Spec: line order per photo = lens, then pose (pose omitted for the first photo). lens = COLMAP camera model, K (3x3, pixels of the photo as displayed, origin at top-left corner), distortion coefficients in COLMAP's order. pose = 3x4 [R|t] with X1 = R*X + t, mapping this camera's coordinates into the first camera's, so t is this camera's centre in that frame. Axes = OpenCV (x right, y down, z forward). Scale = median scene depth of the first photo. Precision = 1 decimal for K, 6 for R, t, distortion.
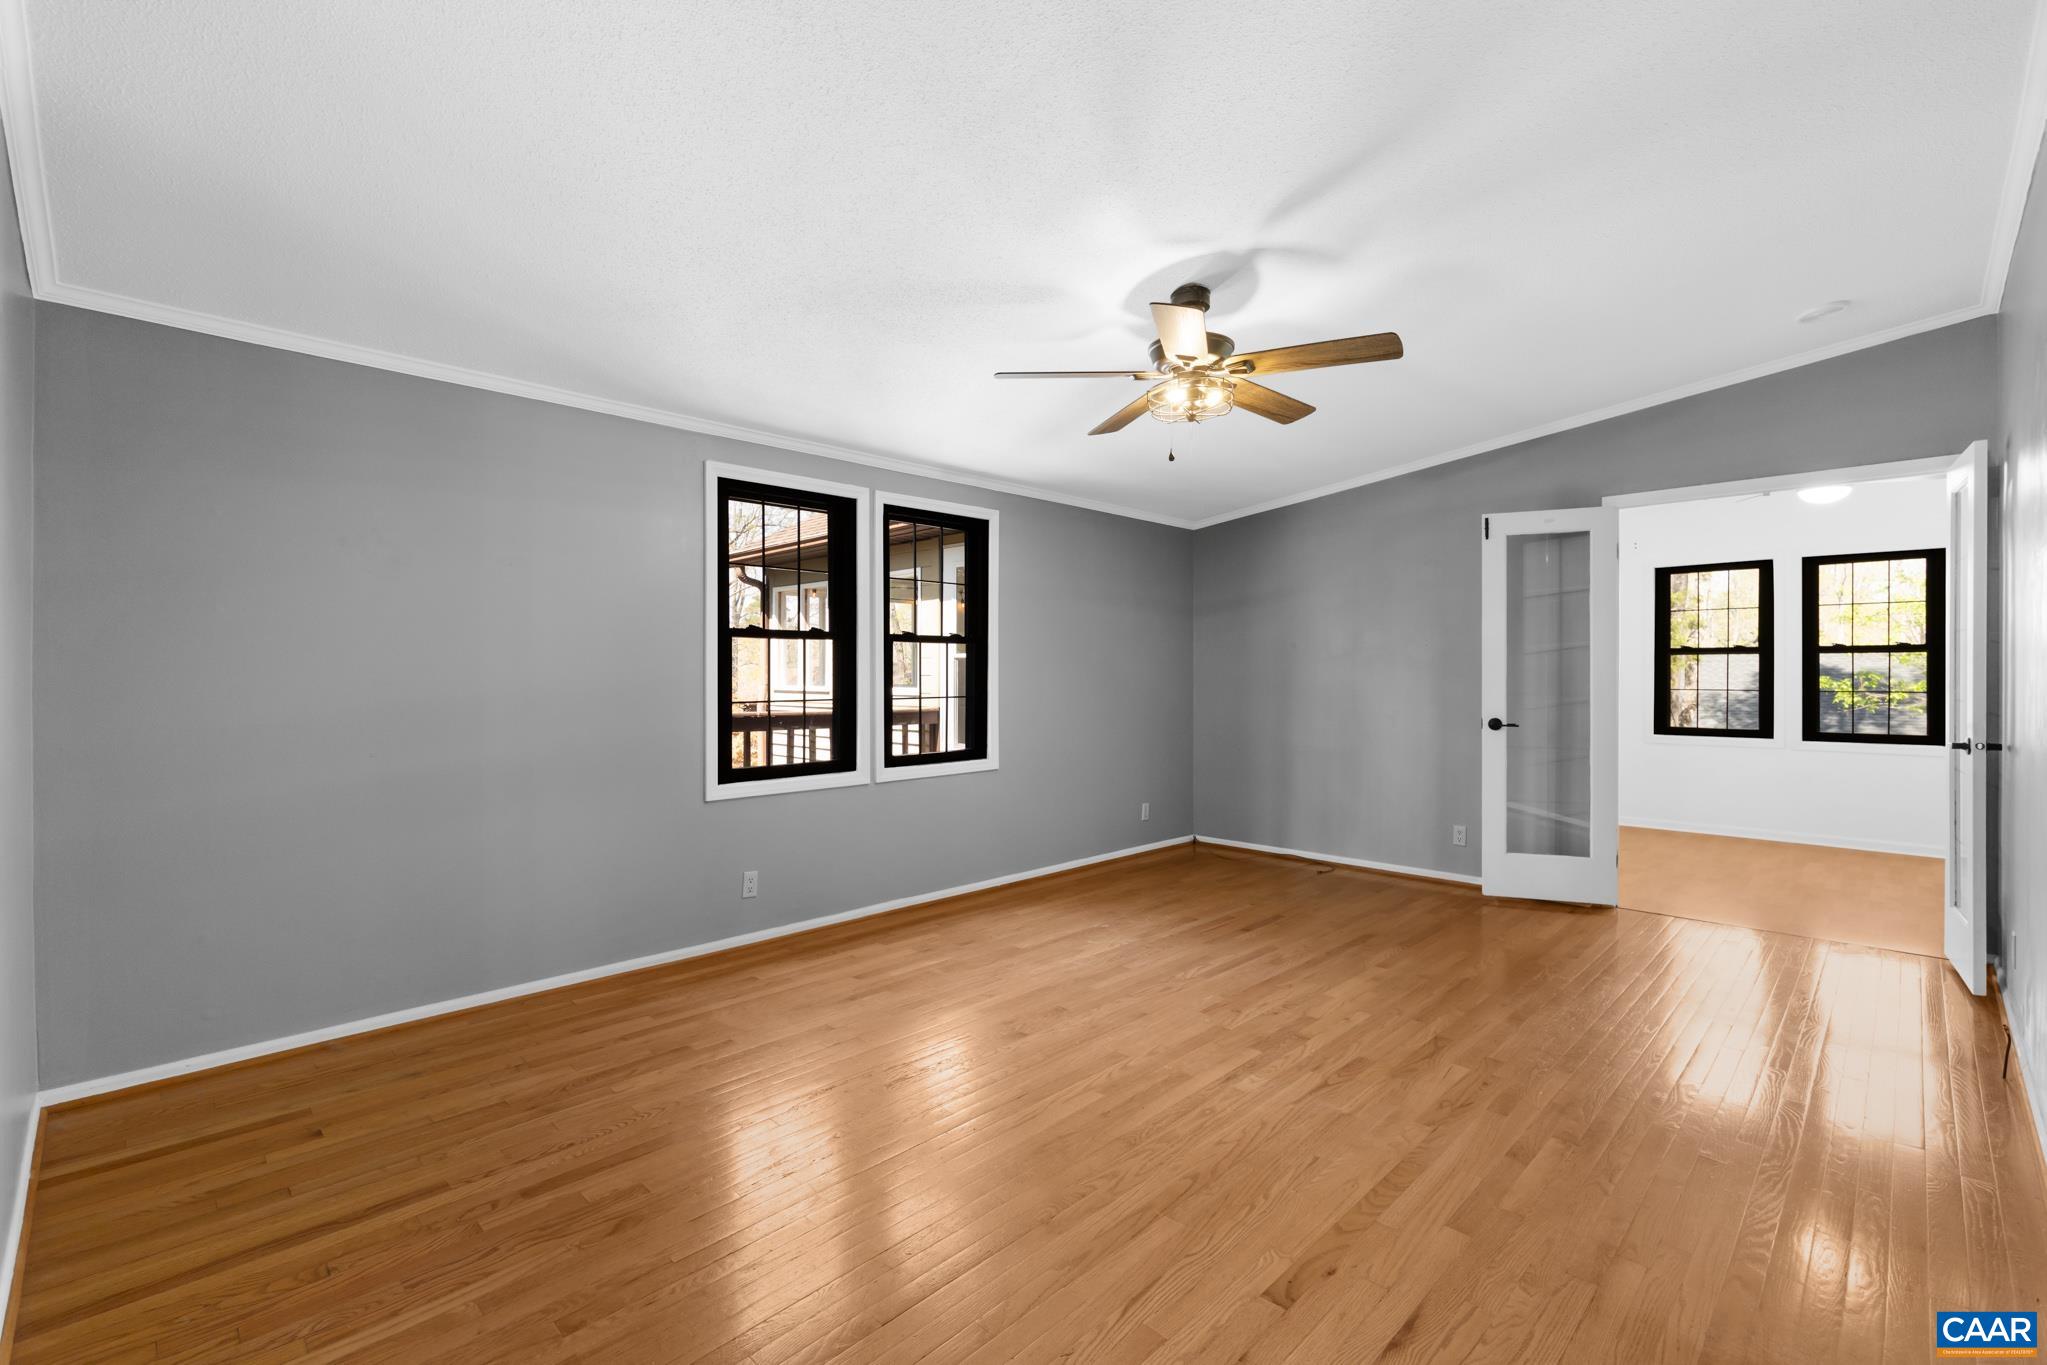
lens RADIAL K [[899.8, 0, 1023.5], [0, 899.8, 682.5], [0, 0, 1]] dist [0.000039, 0.000002]
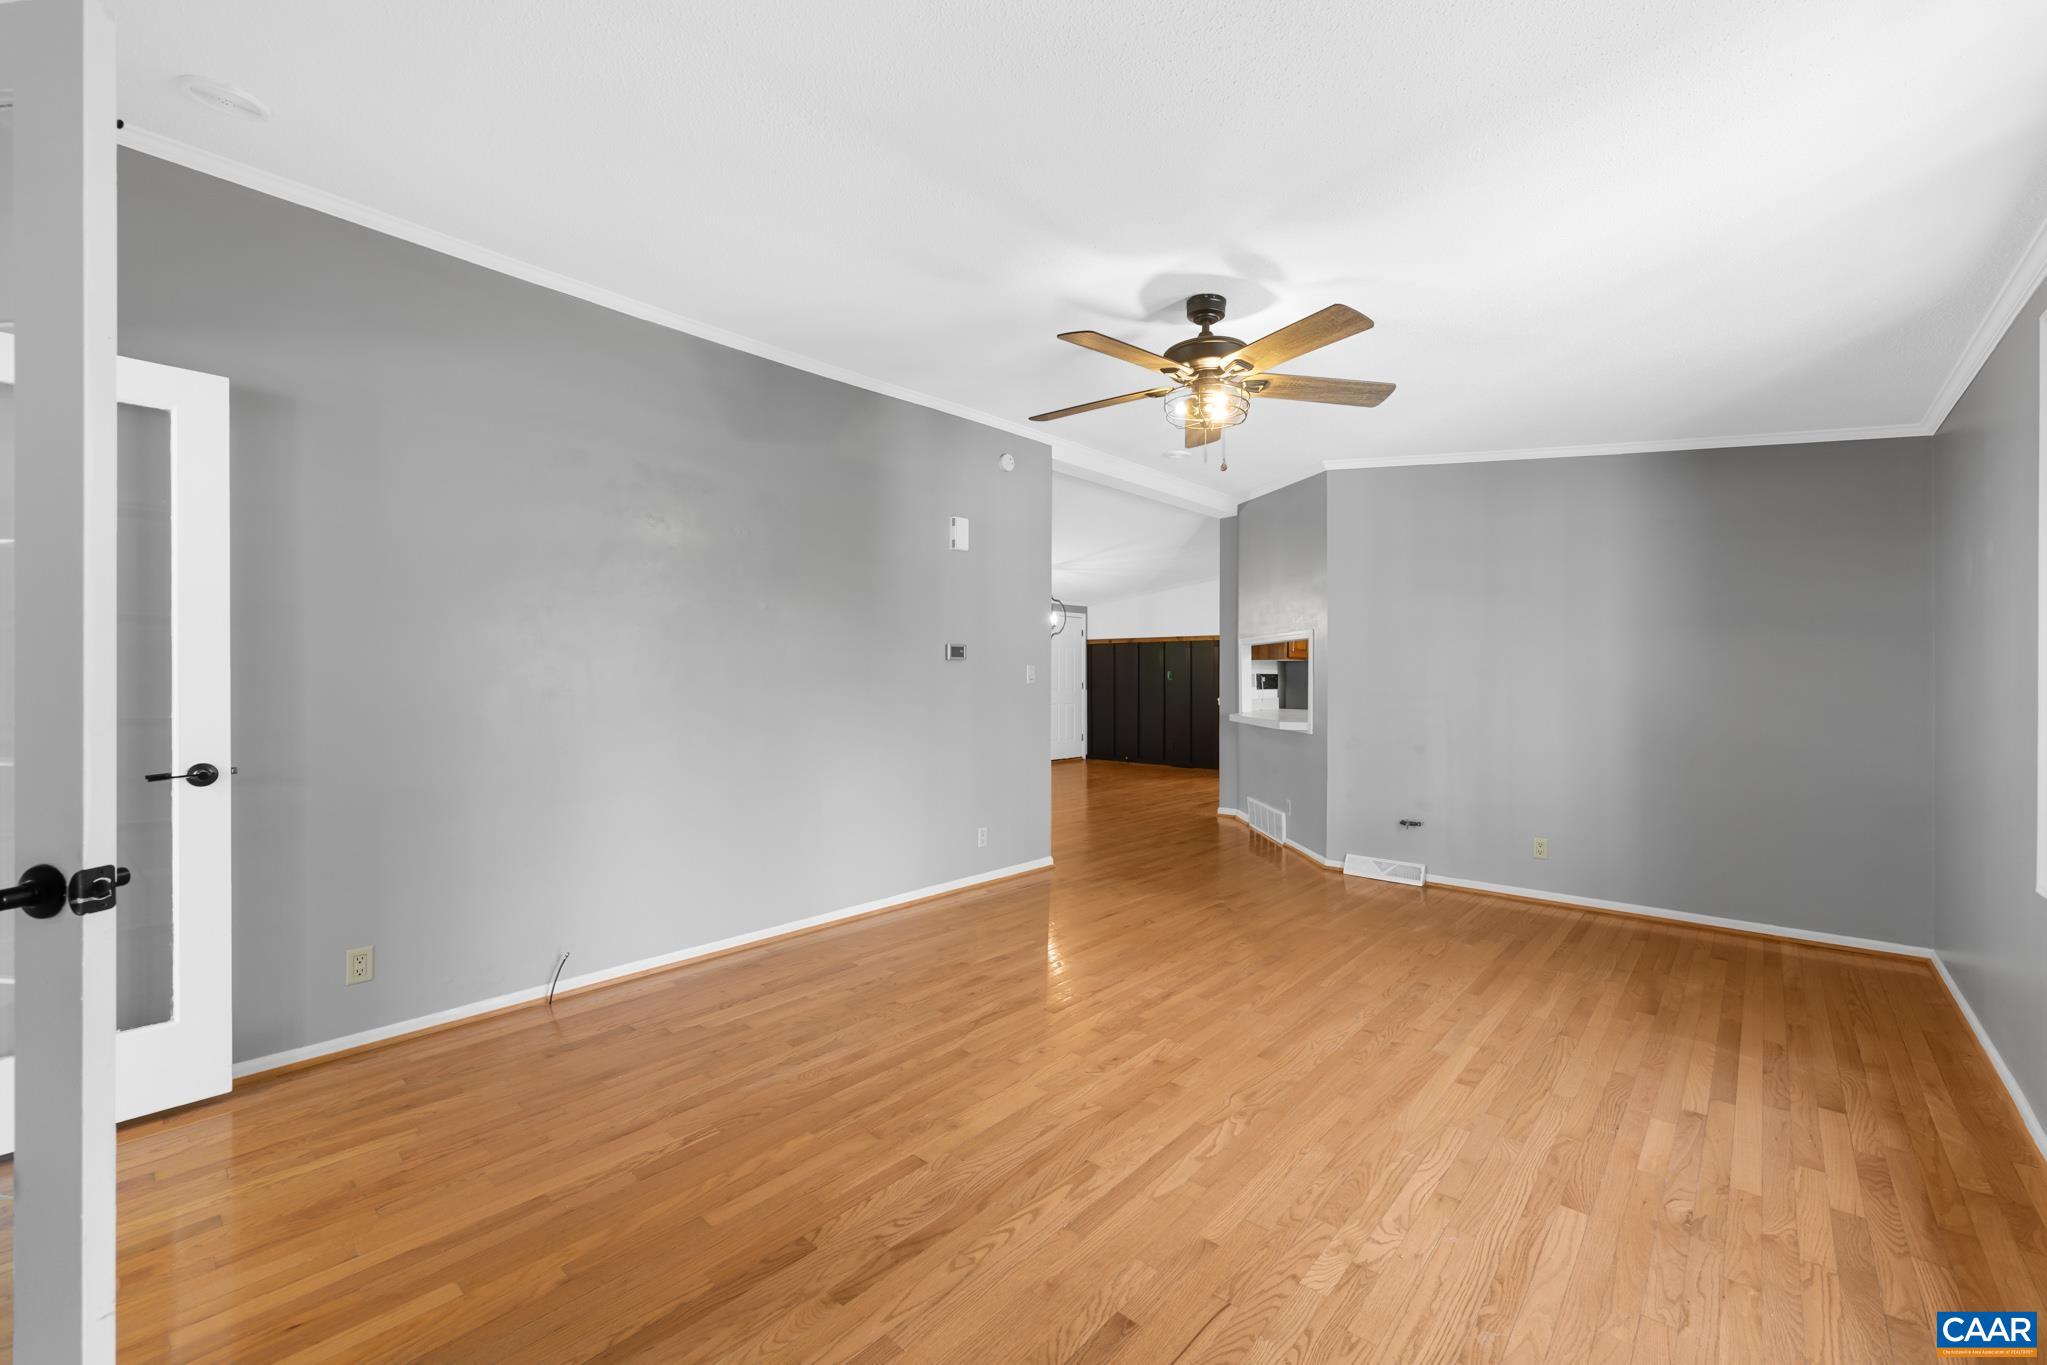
lens RADIAL K [[817.6, 0, 1023.5], [0, 817.6, 682.5], [0, 0, 1]] dist [0.000359, 0.000083]
pose [[-0.998921, 0.001778, -0.046417, 0.397910], [0.001154, 0.999909, 0.013458, -0.016950], [0.046436, 0.013390, -0.998832, 1.754121]]
